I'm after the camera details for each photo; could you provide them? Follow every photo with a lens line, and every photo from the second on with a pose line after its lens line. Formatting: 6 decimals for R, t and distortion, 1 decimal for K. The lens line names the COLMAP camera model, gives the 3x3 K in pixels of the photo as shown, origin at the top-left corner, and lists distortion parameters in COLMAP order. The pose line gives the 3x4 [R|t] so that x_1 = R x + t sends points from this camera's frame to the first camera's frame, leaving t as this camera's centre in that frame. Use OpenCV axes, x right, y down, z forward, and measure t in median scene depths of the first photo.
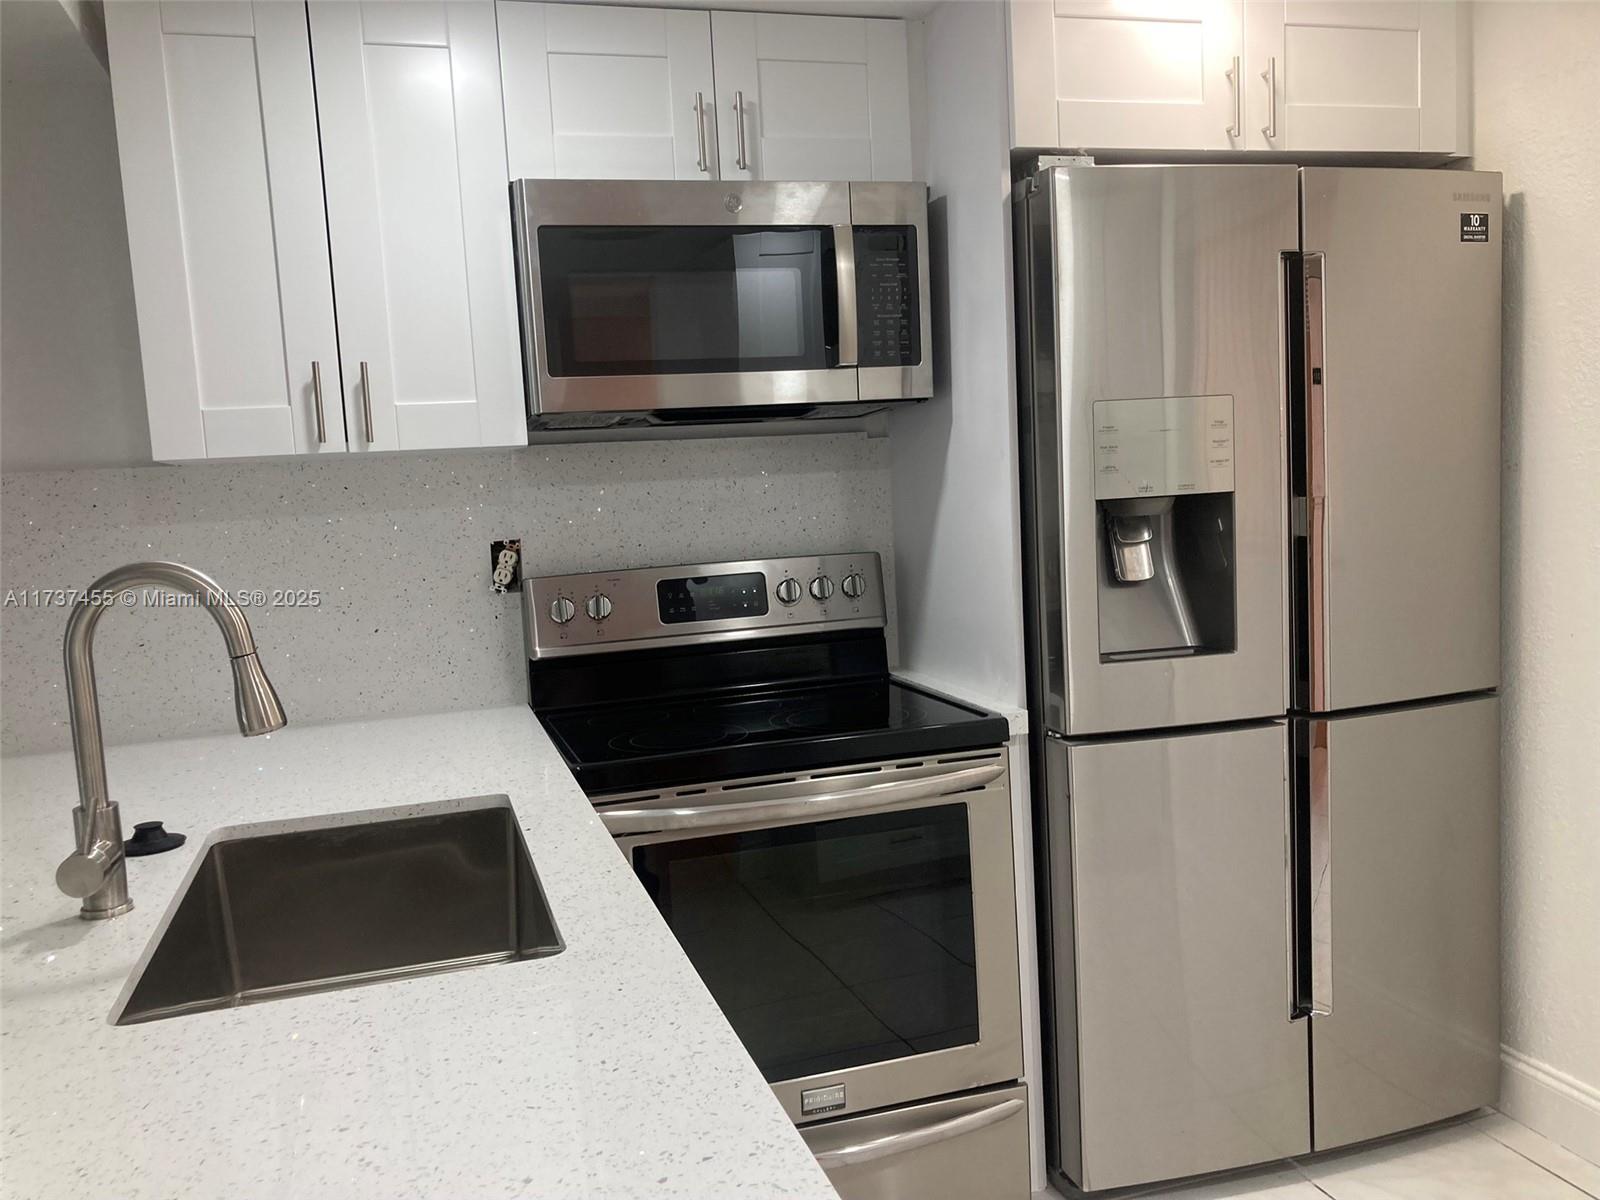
lens RADIAL K [[1307.1, 0, 784.1], [0, 1307.1, 602.1], [0, 0, 1]] dist [0.071922, -0.096479]
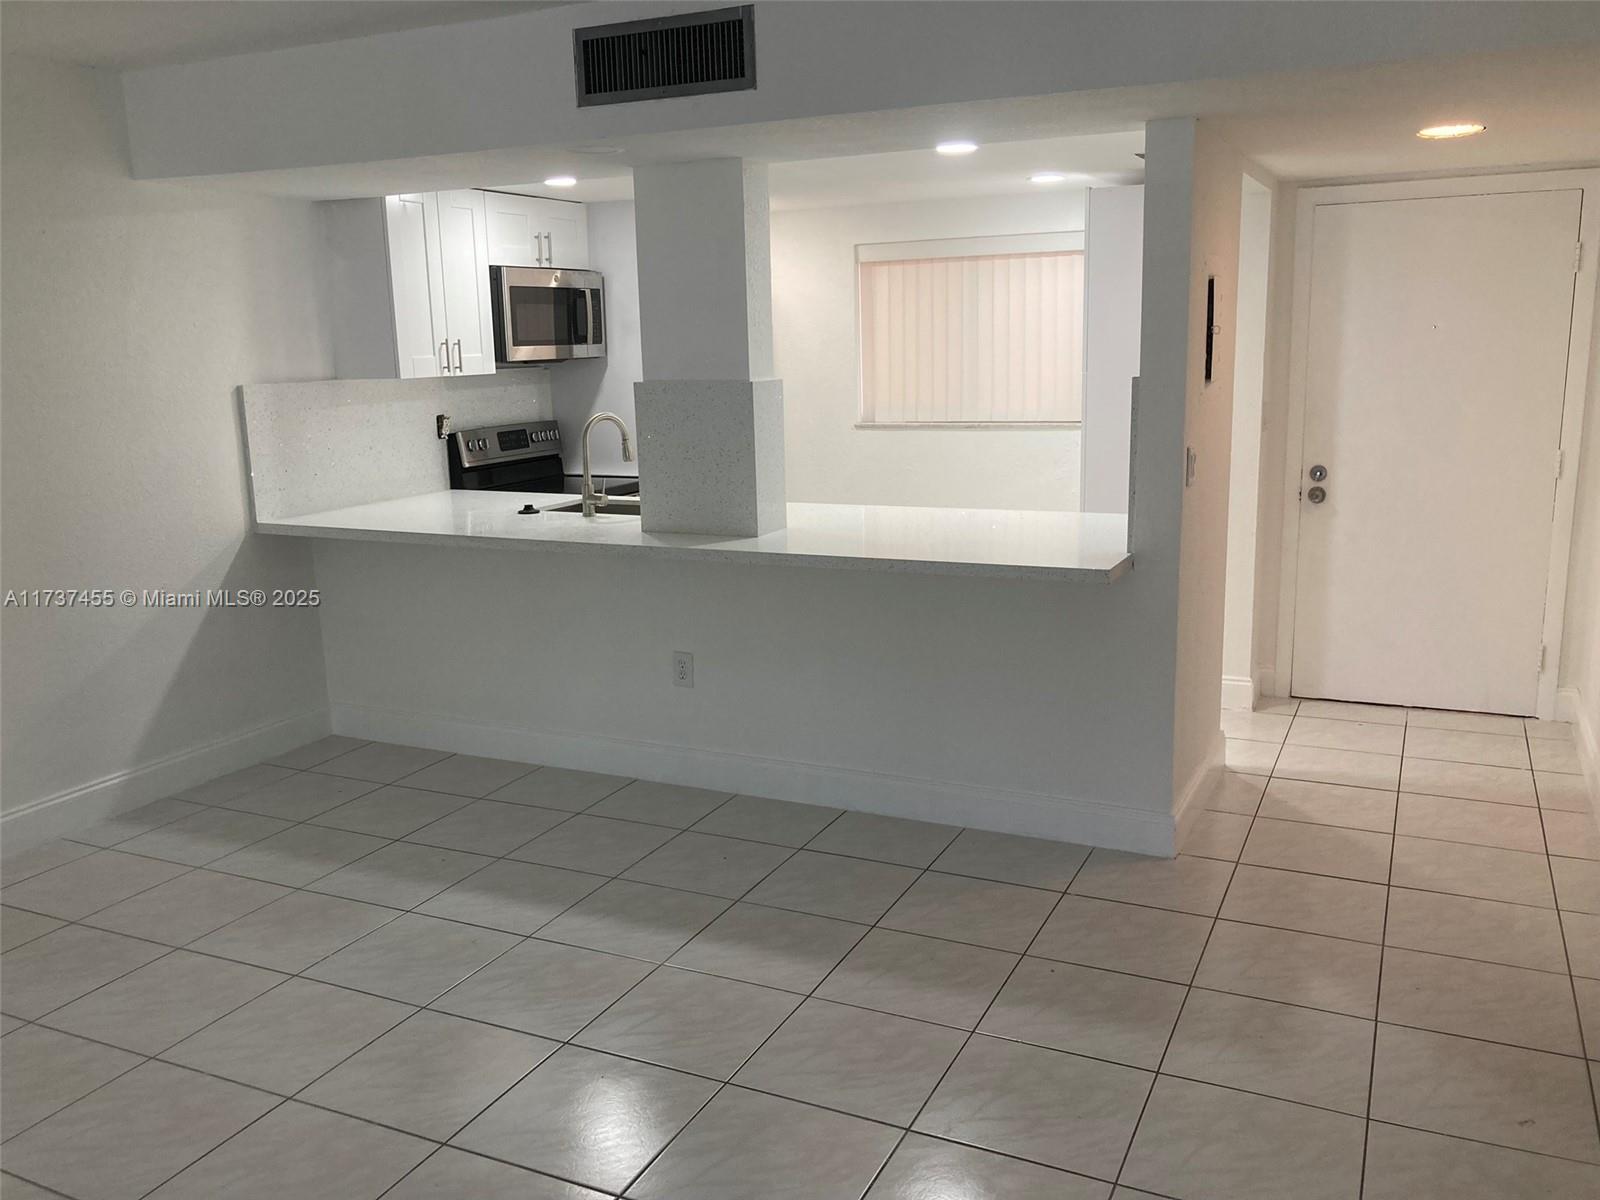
lens RADIAL K [[1326.4, 0, 800.0], [0, 1326.4, 600.0], [0, 0, 1]] dist [0.003941, 0.030333]
pose [[0.672826, -0.107546, 0.731942, -1.628664], [0.060735, 0.994067, 0.090231, 0.107419], [-0.737304, -0.016255, 0.675366, -1.056023]]
